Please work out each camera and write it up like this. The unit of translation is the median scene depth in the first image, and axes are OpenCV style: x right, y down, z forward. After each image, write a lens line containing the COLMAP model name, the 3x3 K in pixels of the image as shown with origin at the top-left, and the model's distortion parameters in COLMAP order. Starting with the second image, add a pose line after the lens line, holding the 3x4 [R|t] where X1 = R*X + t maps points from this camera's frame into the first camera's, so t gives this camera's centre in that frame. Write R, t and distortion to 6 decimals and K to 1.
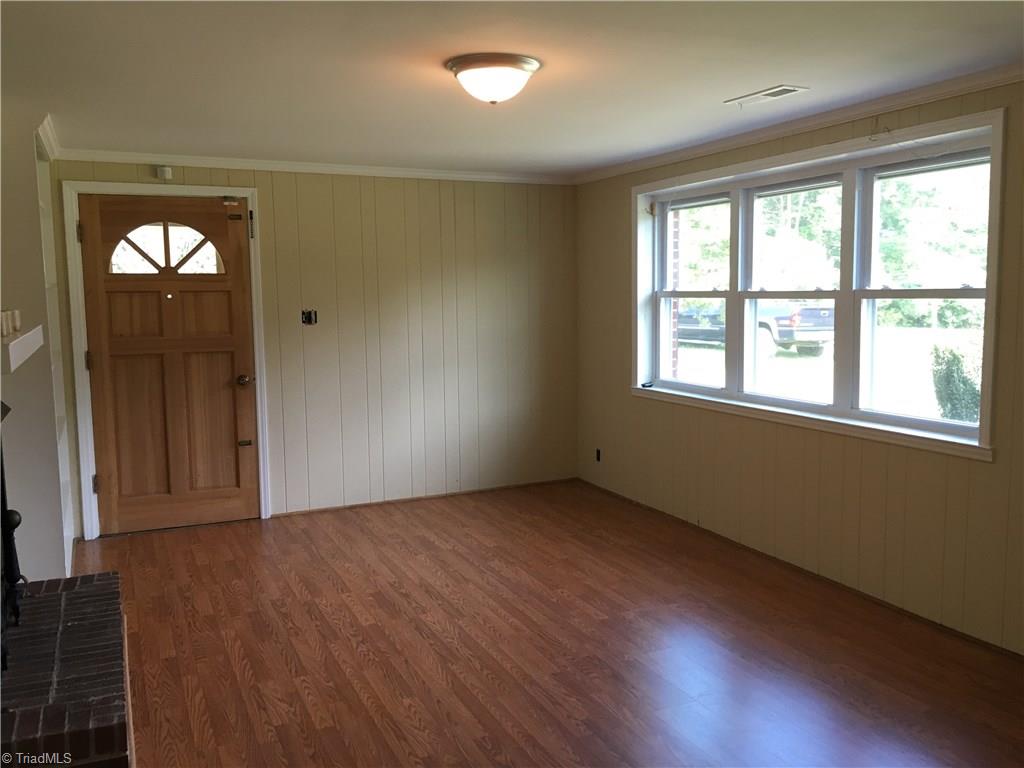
lens RADIAL K [[867.8, 0, 515.4], [0, 867.8, 382.3], [0, 0, 1]] dist [0.049654, -0.016726]
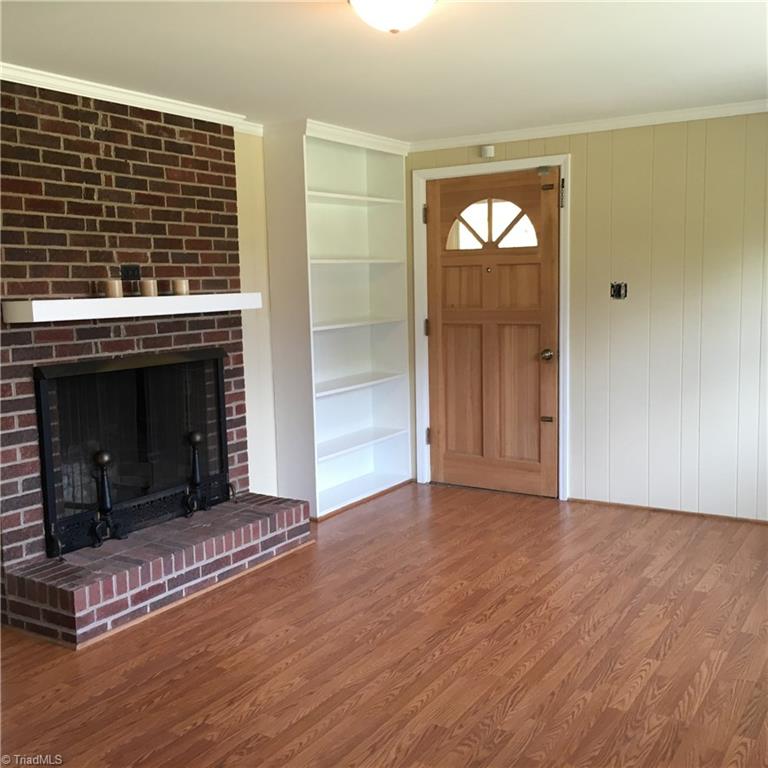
lens RADIAL K [[879.8, 0, 383.1], [0, 879.8, 384.5], [0, 0, 1]] dist [0.062340, 0.000000]
pose [[0.545444, 0.096192, -0.832609, 0.434432], [-0.075207, 0.995002, 0.065685, -0.021467], [0.834766, 0.026791, 0.549952, 0.317855]]
